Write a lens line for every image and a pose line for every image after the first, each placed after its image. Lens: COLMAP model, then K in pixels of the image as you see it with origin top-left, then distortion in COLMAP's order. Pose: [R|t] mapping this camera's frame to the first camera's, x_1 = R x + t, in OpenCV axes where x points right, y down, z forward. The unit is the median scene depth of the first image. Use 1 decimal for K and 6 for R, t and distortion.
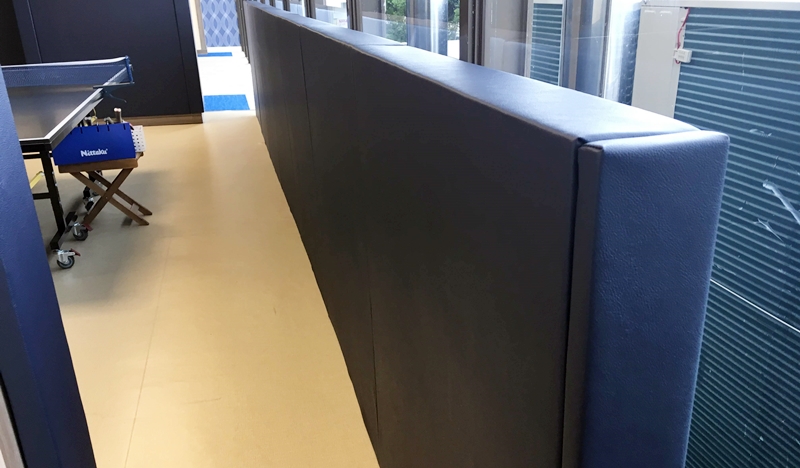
lens RADIAL K [[681.0, 0, 419.0], [0, 681.0, 235.7], [0, 0, 1]] dist [0.013436, 0.001727]
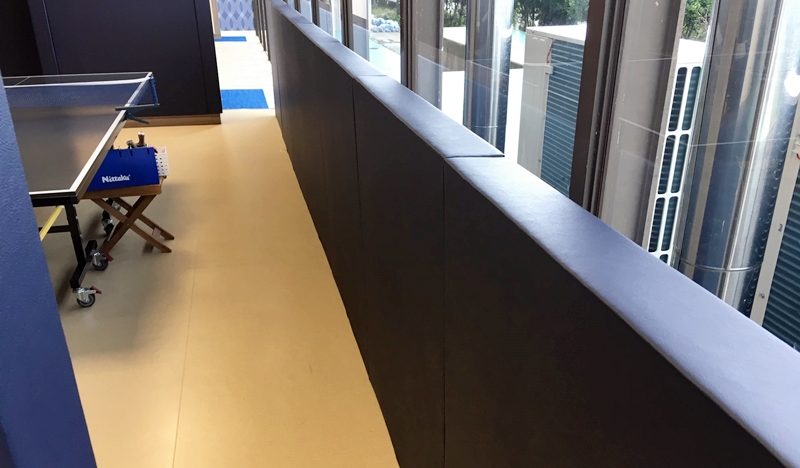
lens RADIAL K [[681.0, 0, 419.0], [0, 681.0, 235.7], [0, 0, 1]] dist [0.013436, 0.001727]
pose [[0.999613, 0.026973, -0.006800, -0.043858], [-0.026759, 0.999198, 0.029797, -0.074046], [0.007598, -0.029603, 0.999533, 0.052321]]
